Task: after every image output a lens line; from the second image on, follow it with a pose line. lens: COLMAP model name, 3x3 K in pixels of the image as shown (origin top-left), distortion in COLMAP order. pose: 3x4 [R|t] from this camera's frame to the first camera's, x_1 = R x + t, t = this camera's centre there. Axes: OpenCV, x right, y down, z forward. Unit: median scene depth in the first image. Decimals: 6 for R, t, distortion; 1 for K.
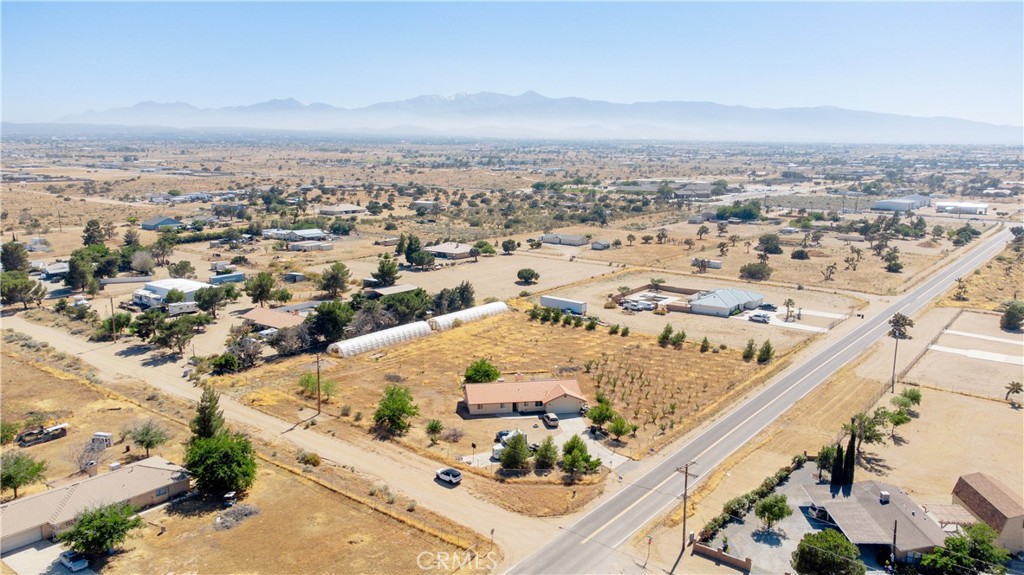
lens RADIAL K [[763.5, 0, 512.0], [0, 763.5, 287.5], [0, 0, 1]] dist [0.049803, -0.001190]
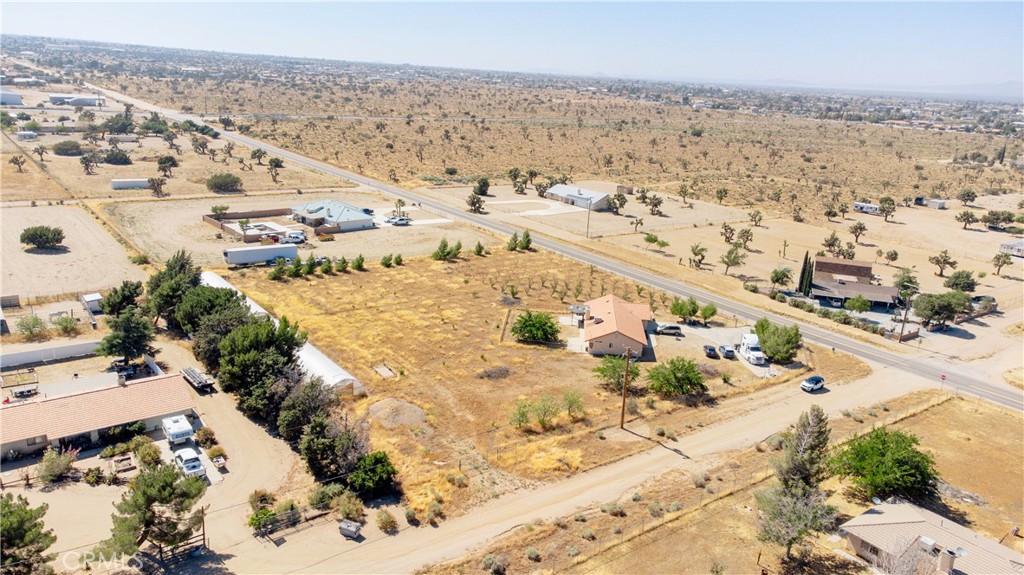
lens RADIAL K [[763.5, 0, 512.0], [0, 763.5, 287.5], [0, 0, 1]] dist [0.049803, -0.001190]
pose [[0.254142, -0.264306, 0.930352, -0.718901], [0.128857, 0.962612, 0.238272, -0.116755], [-0.958545, 0.059328, 0.278698, 0.699789]]
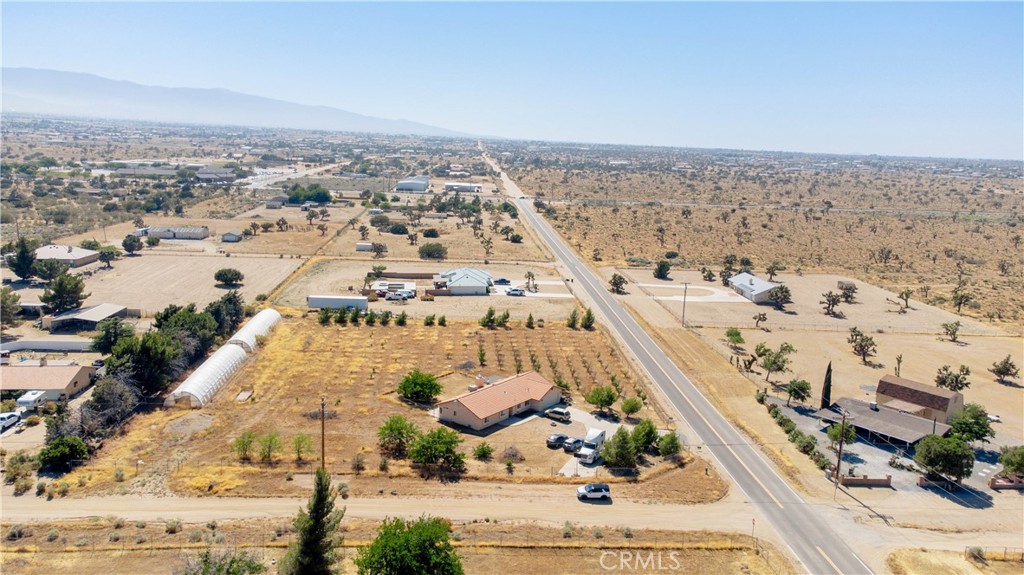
lens RADIAL K [[763.5, 0, 512.0], [0, 763.5, 287.5], [0, 0, 1]] dist [0.049803, -0.001190]
pose [[0.742228, -0.111196, 0.660858, -0.463374], [0.096426, 0.993597, 0.058884, -0.035829], [-0.663174, 0.020019, 0.748197, 0.246030]]
